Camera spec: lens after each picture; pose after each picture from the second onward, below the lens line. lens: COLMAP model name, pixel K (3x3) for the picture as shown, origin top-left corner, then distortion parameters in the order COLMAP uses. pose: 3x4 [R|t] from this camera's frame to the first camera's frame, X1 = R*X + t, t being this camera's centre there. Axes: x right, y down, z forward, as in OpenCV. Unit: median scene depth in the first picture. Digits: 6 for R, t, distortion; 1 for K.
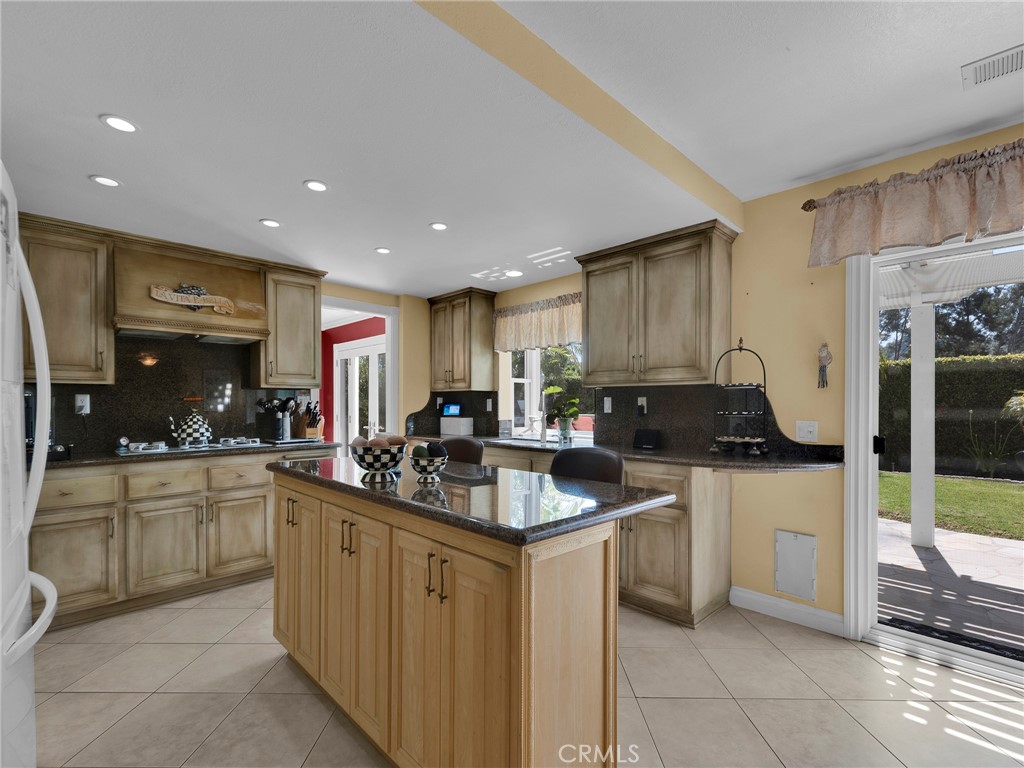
lens RADIAL K [[467.5, 0, 508.0], [0, 467.5, 404.3], [0, 0, 1]] dist [-0.001863, -0.000088]
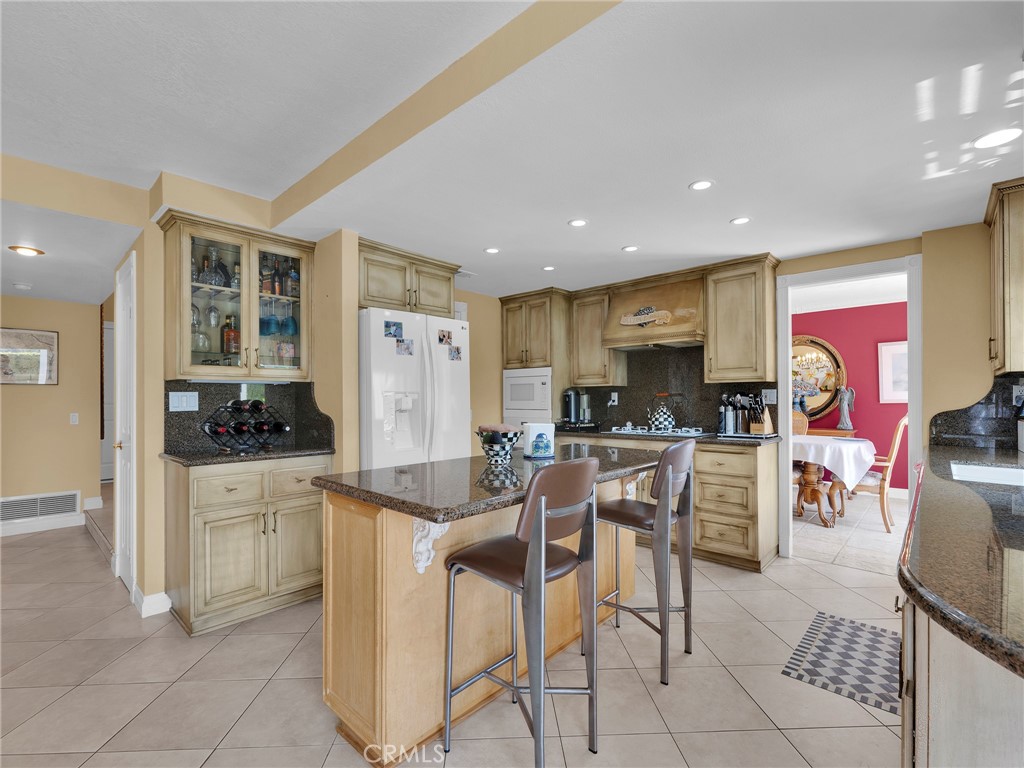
lens RADIAL K [[467.5, 0, 511.7], [0, 467.5, 399.5], [0, 0, 1]] dist [-0.001863, -0.000088]
pose [[0.049862, 0.002837, -0.998752, 0.554358], [0.005018, 0.999983, 0.003091, -0.003619], [0.998743, -0.005166, 0.049847, 0.513254]]
